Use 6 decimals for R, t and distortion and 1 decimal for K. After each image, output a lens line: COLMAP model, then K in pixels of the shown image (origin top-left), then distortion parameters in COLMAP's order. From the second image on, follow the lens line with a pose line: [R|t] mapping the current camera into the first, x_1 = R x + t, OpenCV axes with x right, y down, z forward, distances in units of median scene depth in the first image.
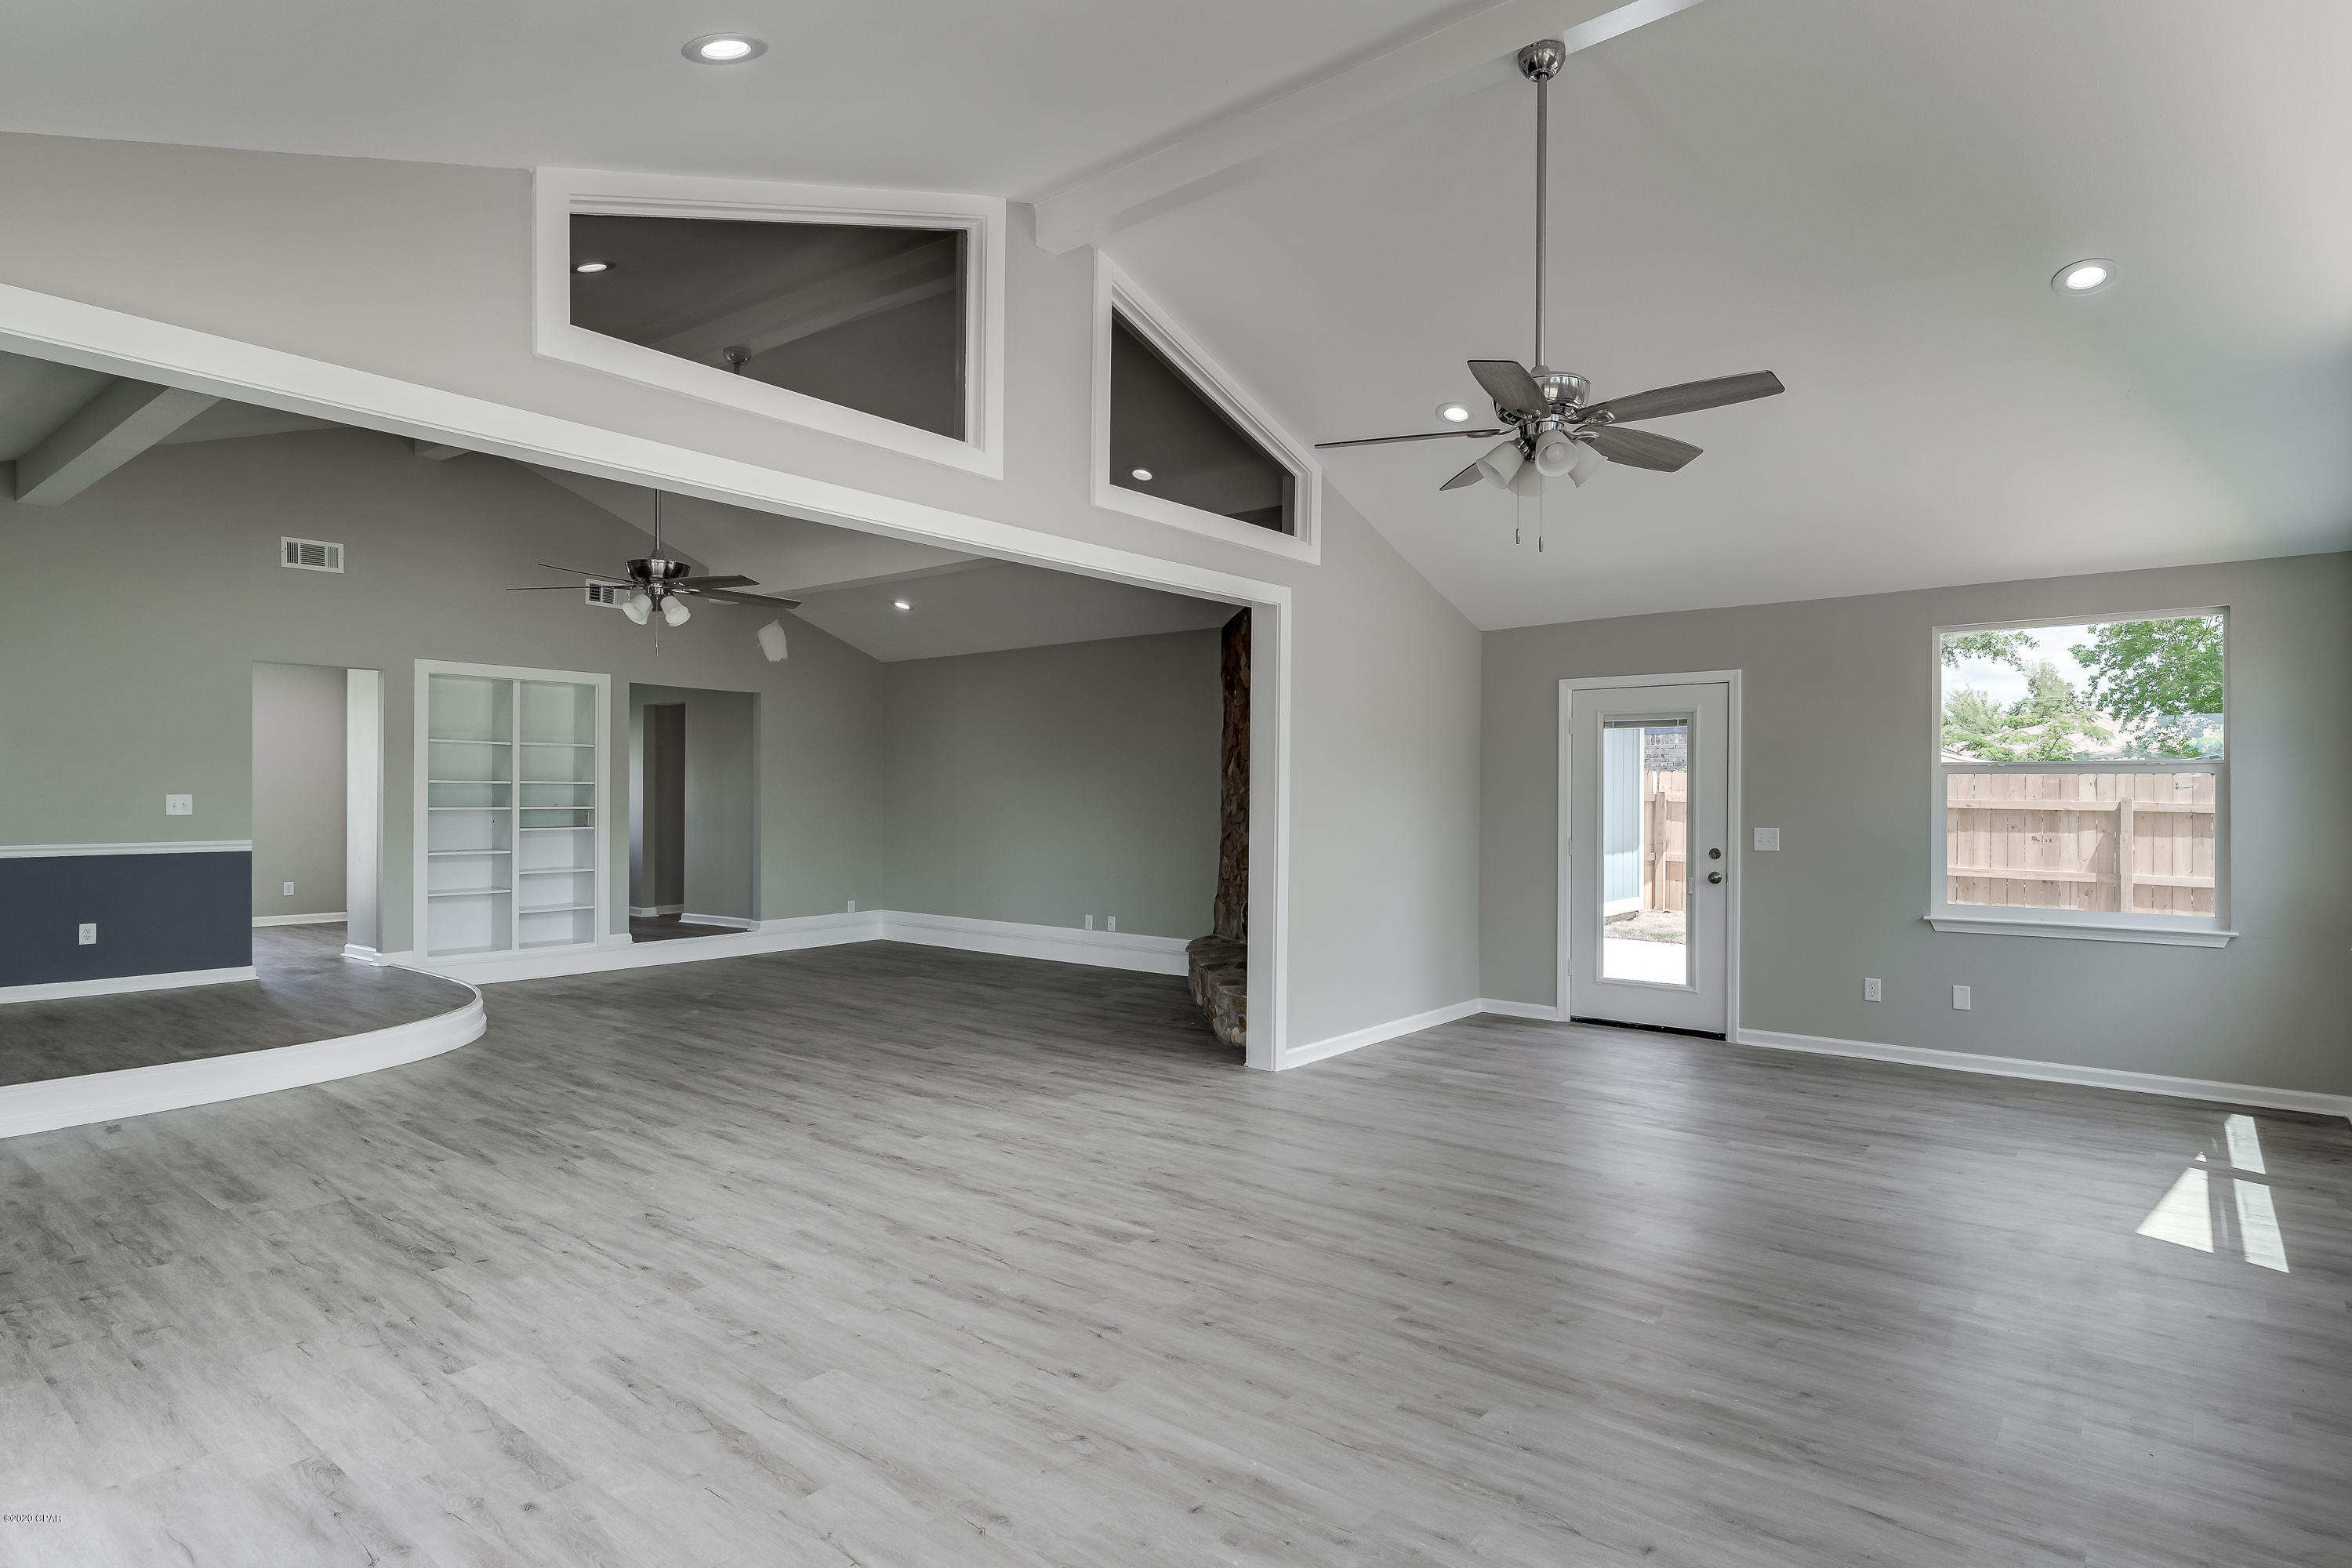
lens RADIAL K [[1226.8, 0, 1177.6], [0, 1226.8, 792.4], [0, 0, 1]] dist [0.003174, 0.000131]
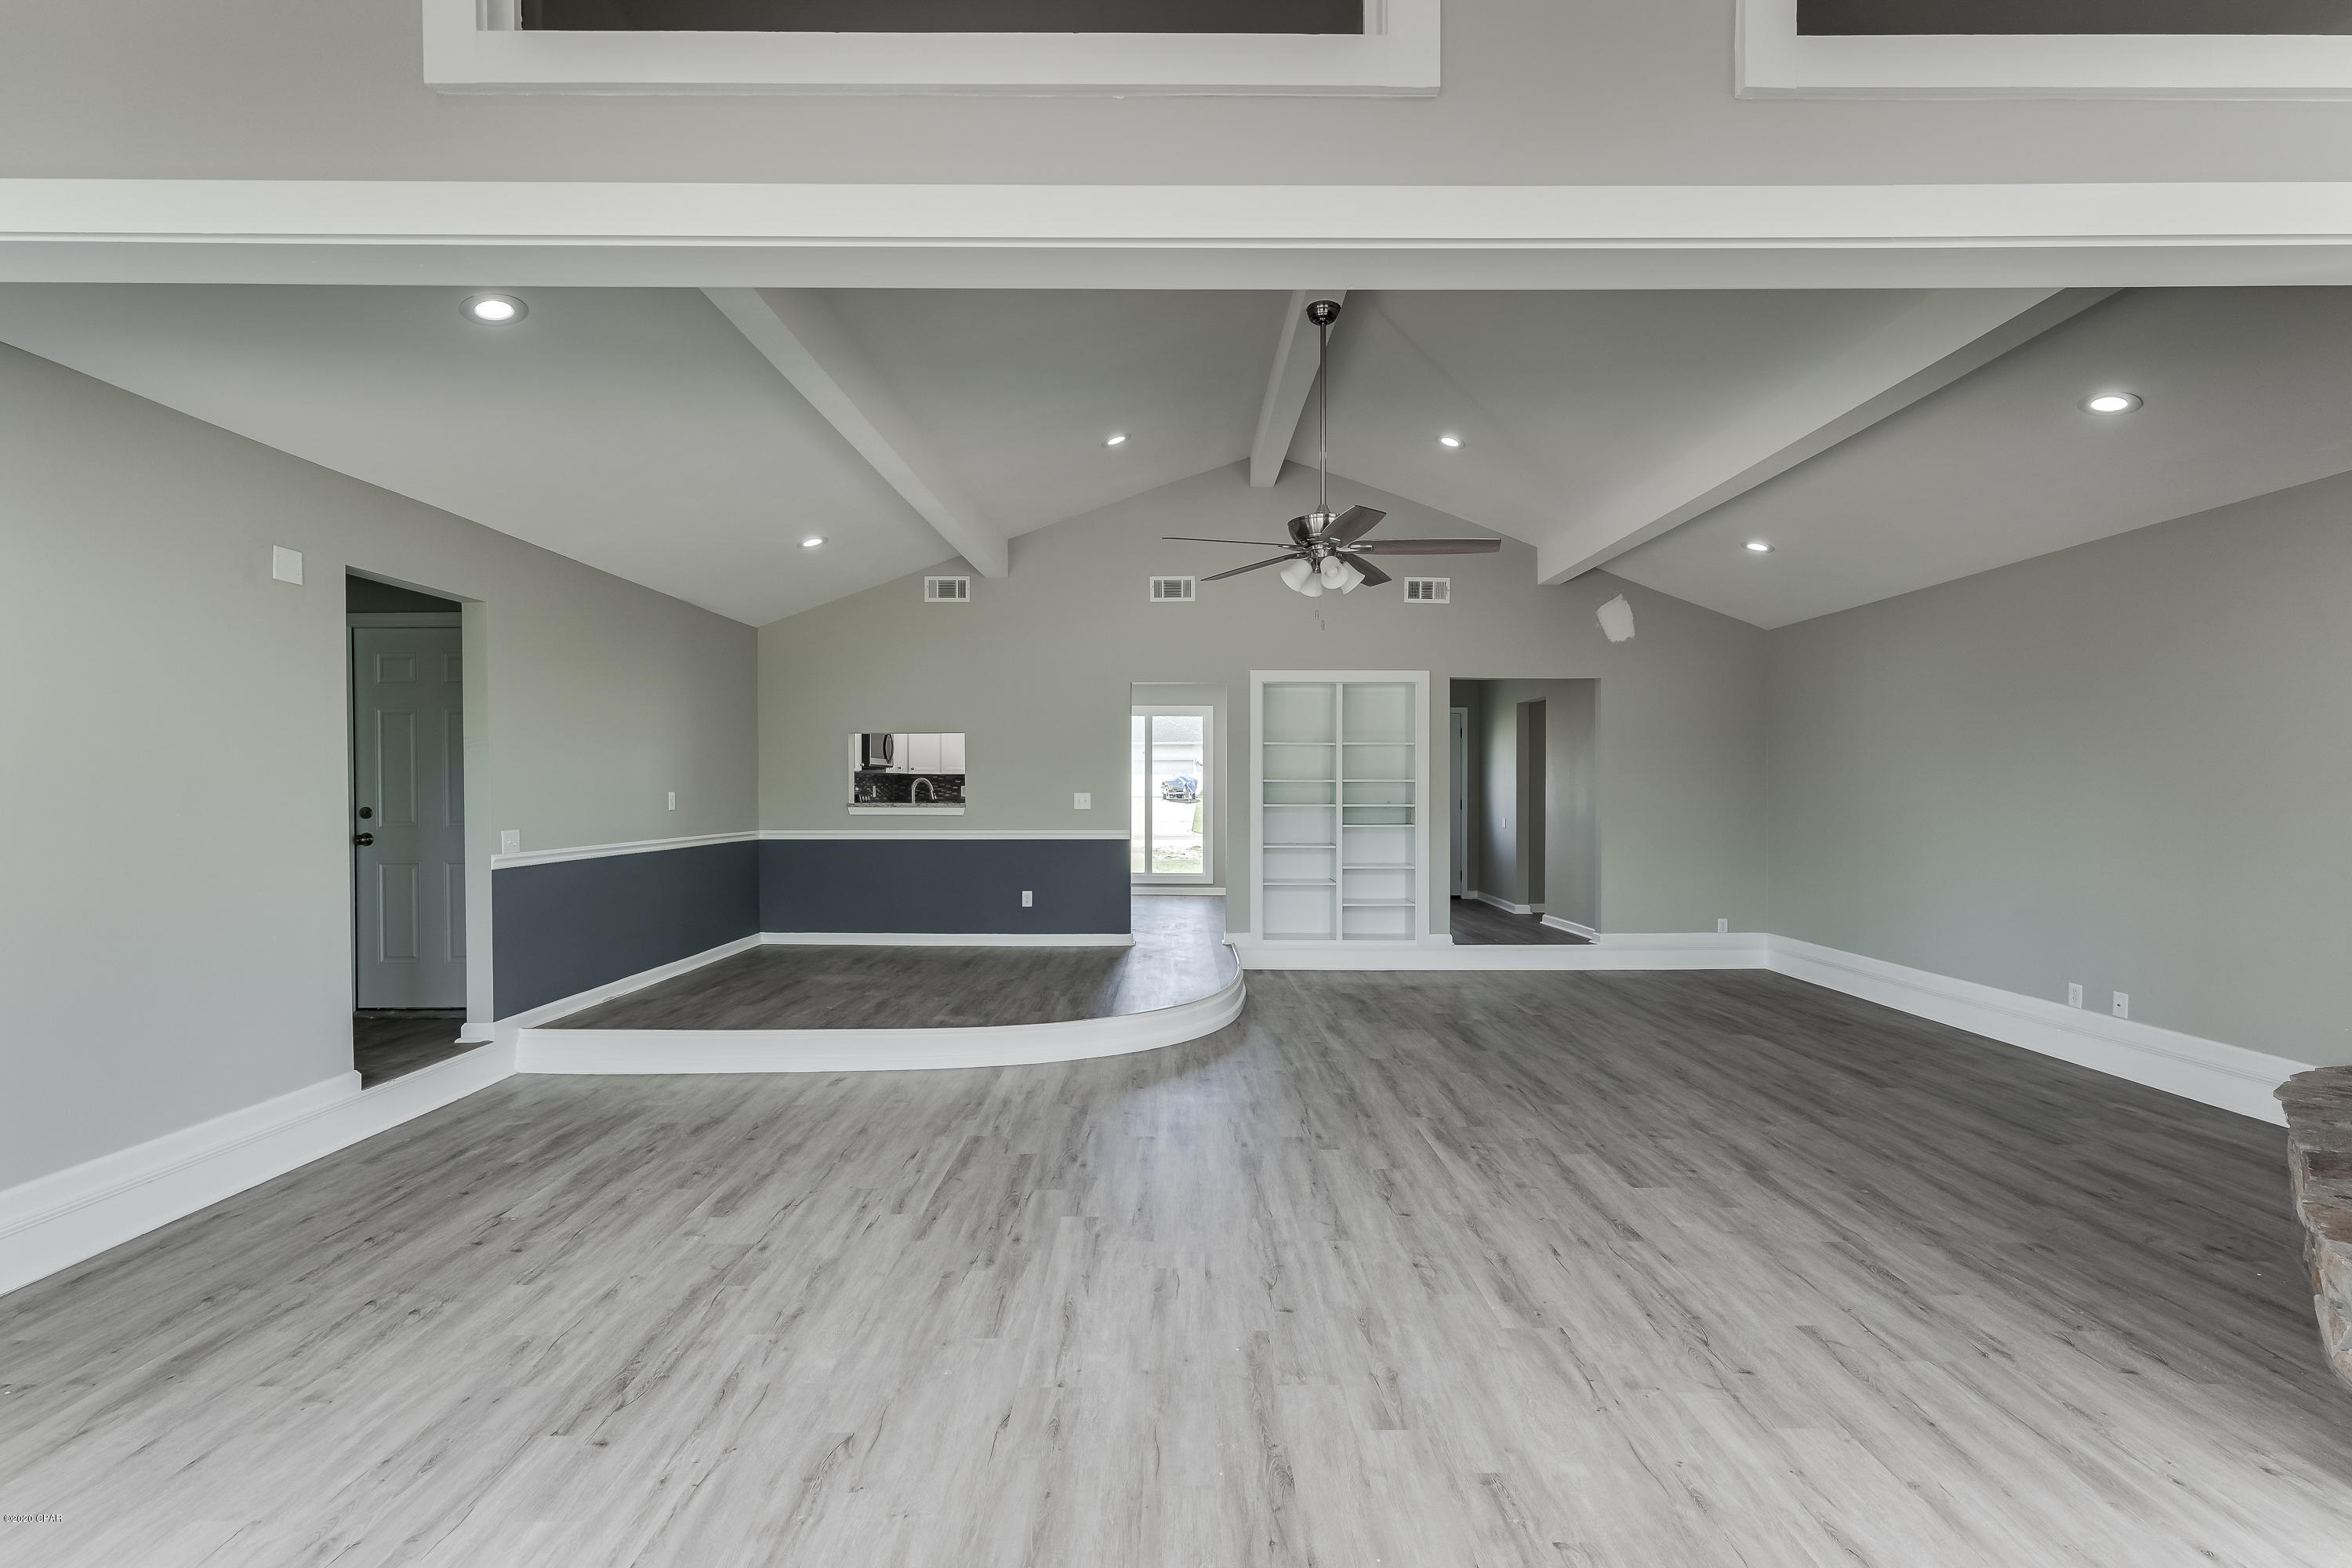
lens RADIAL K [[1008.3, 0, 1177.7], [0, 1008.3, 790.0], [0, 0, 1]] dist [-0.001332, -0.000341]
pose [[0.631799, -0.003348, -0.775125, 0.047918], [0.003276, 0.999993, -0.001649, 0.000824], [0.775126, -0.001497, 0.631805, 0.415139]]
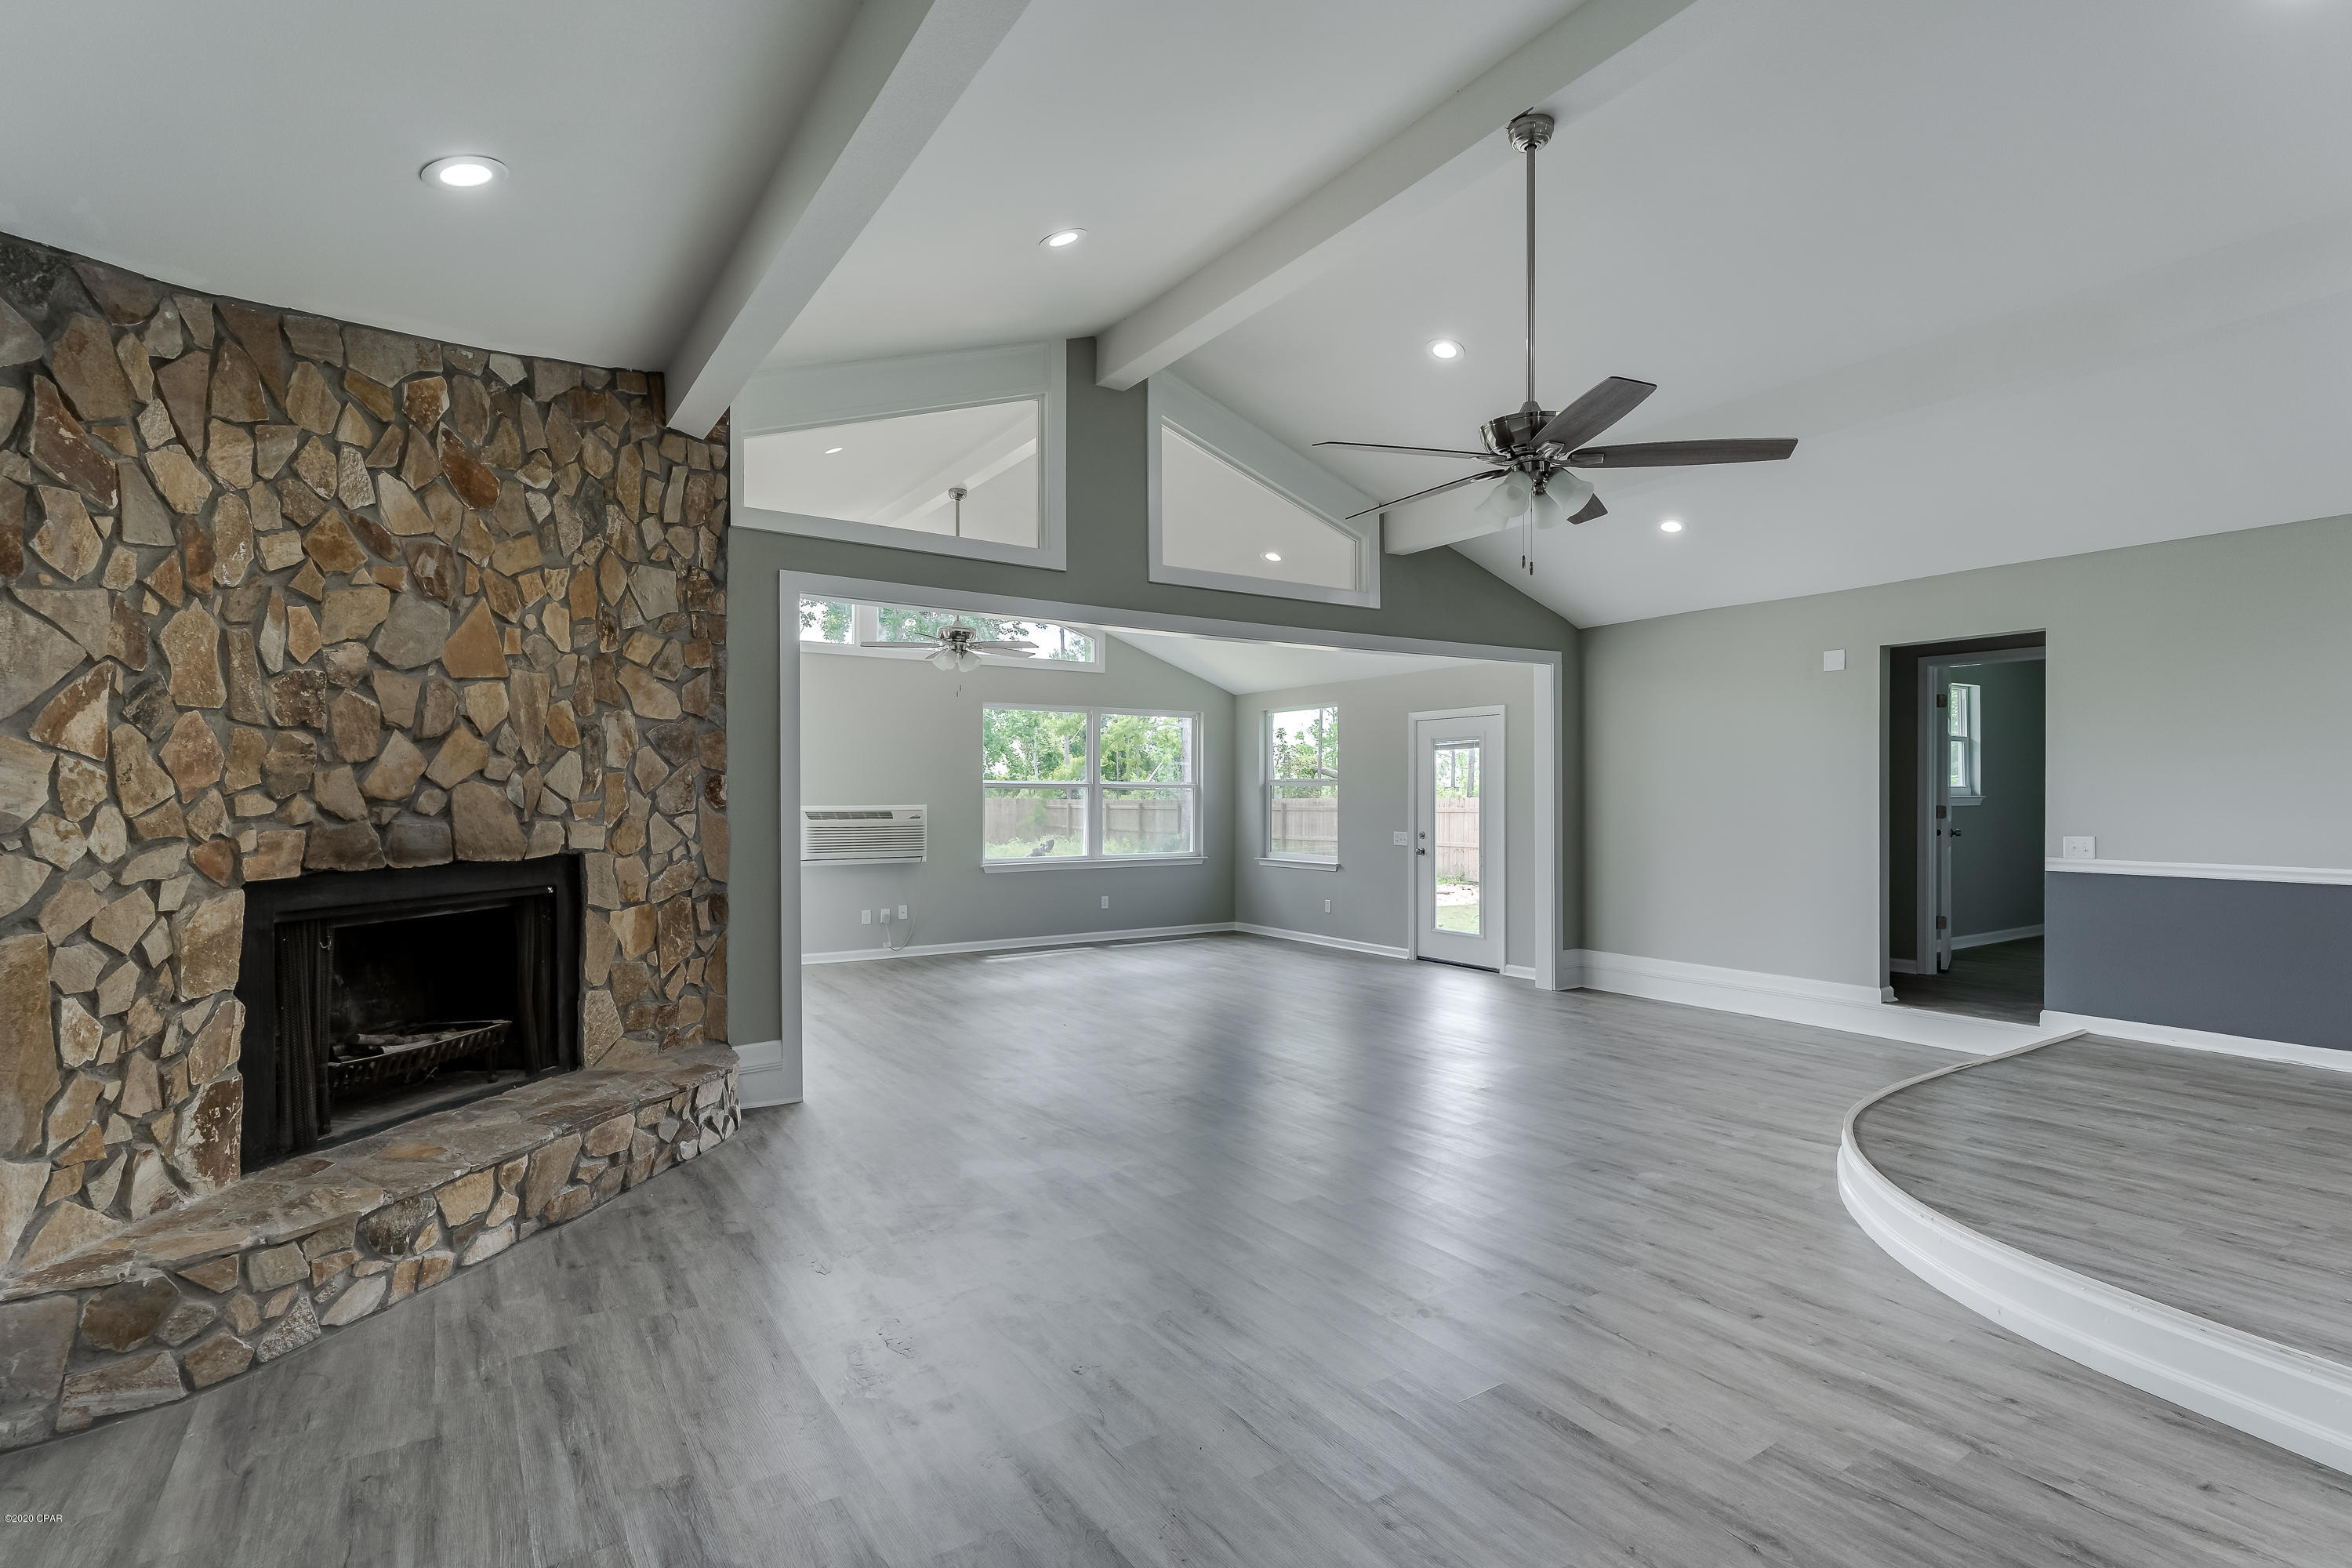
lens RADIAL K [[1129.6, 0, 1177.5], [0, 1129.6, 792.9], [0, 0, 1]] dist [0.000020, 0.000010]
pose [[-0.950763, -0.002571, 0.309907, -0.363742], [-0.003825, 0.999987, -0.003438, -0.000198], [-0.309894, -0.004454, -0.950761, 1.354648]]
